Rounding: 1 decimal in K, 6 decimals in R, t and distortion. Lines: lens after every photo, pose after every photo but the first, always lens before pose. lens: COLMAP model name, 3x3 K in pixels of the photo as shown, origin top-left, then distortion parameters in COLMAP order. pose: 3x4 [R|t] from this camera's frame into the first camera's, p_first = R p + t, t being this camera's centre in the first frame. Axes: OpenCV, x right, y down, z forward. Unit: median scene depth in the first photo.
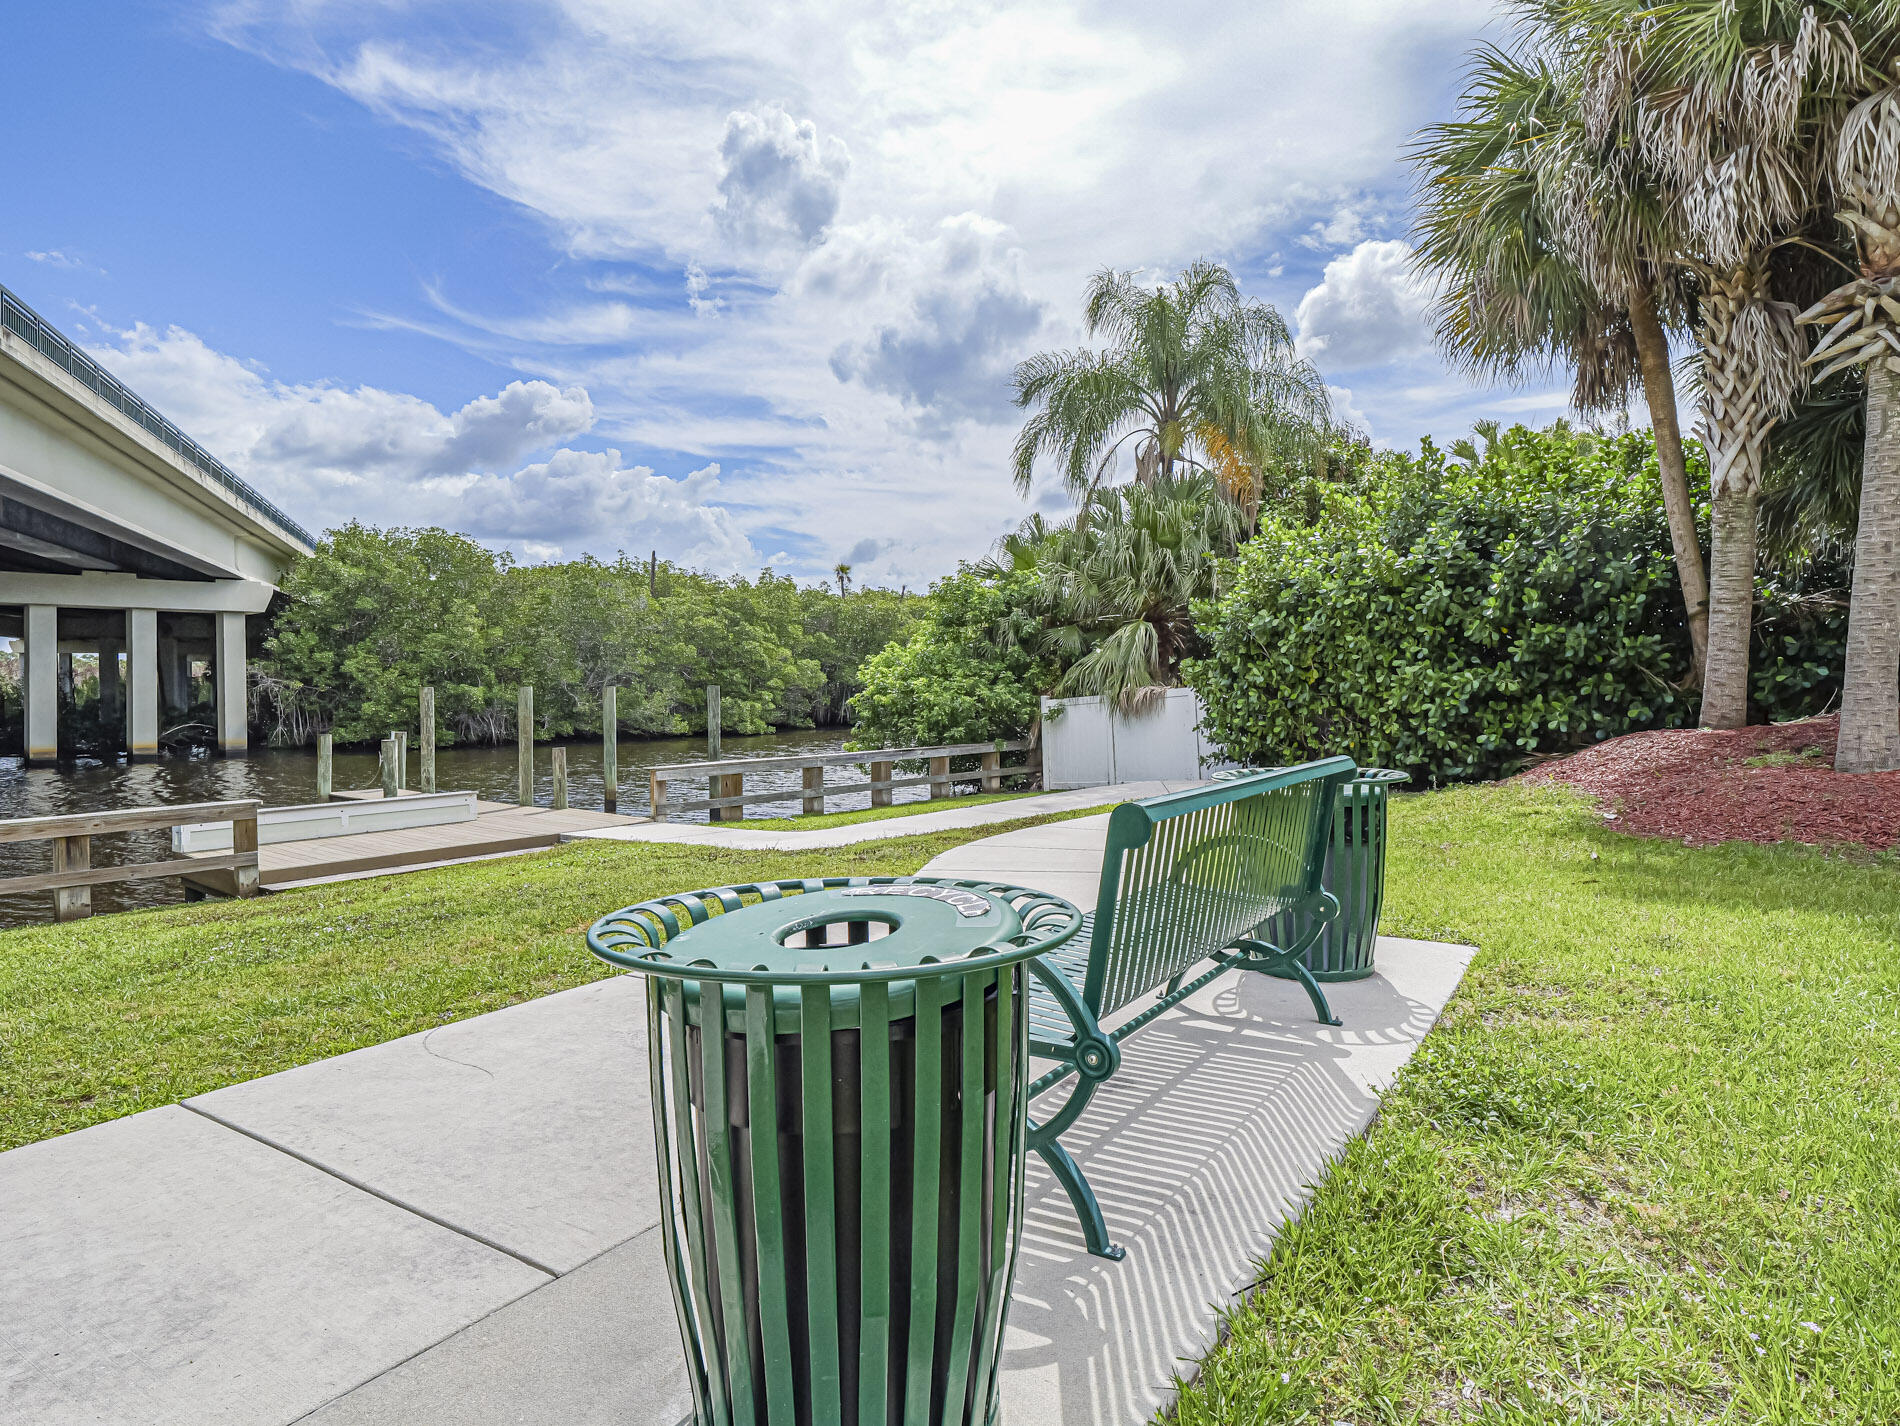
lens RADIAL K [[1115.9, 0, 946.3], [0, 1115.9, 686.1], [0, 0, 1]] dist [0.004470, -0.000448]
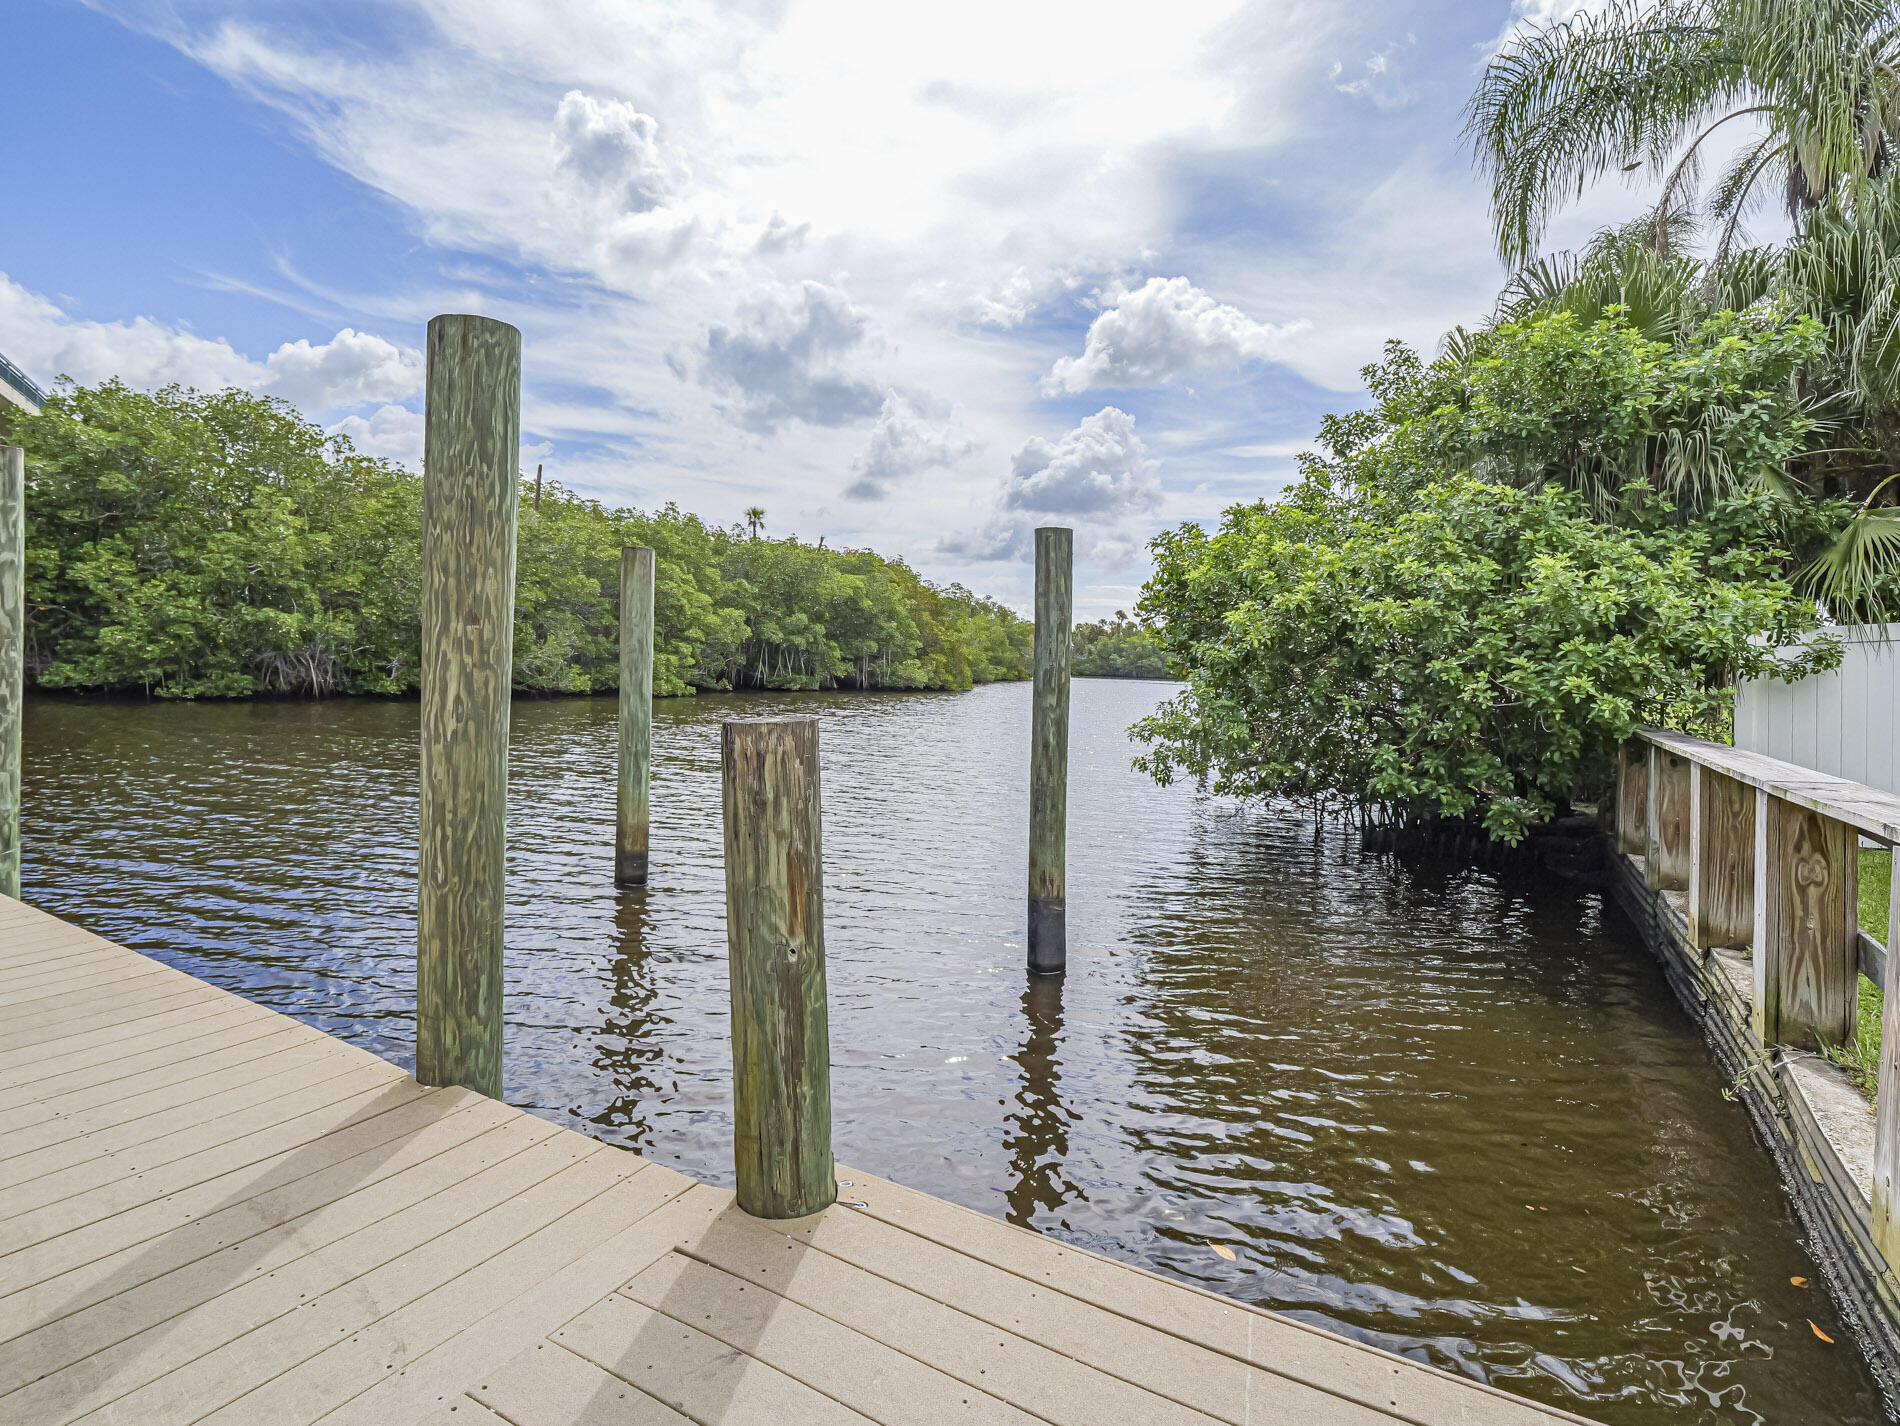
lens RADIAL K [[917.3, 0, 951.1], [0, 917.3, 681.8], [0, 0, 1]] dist [-0.034789, 0.000013]
pose [[0.973218, 0.036886, 0.226906, -0.139809], [-0.041082, 0.999061, 0.013795, 0.017996], [-0.226184, -0.022747, 0.973819, 0.346561]]
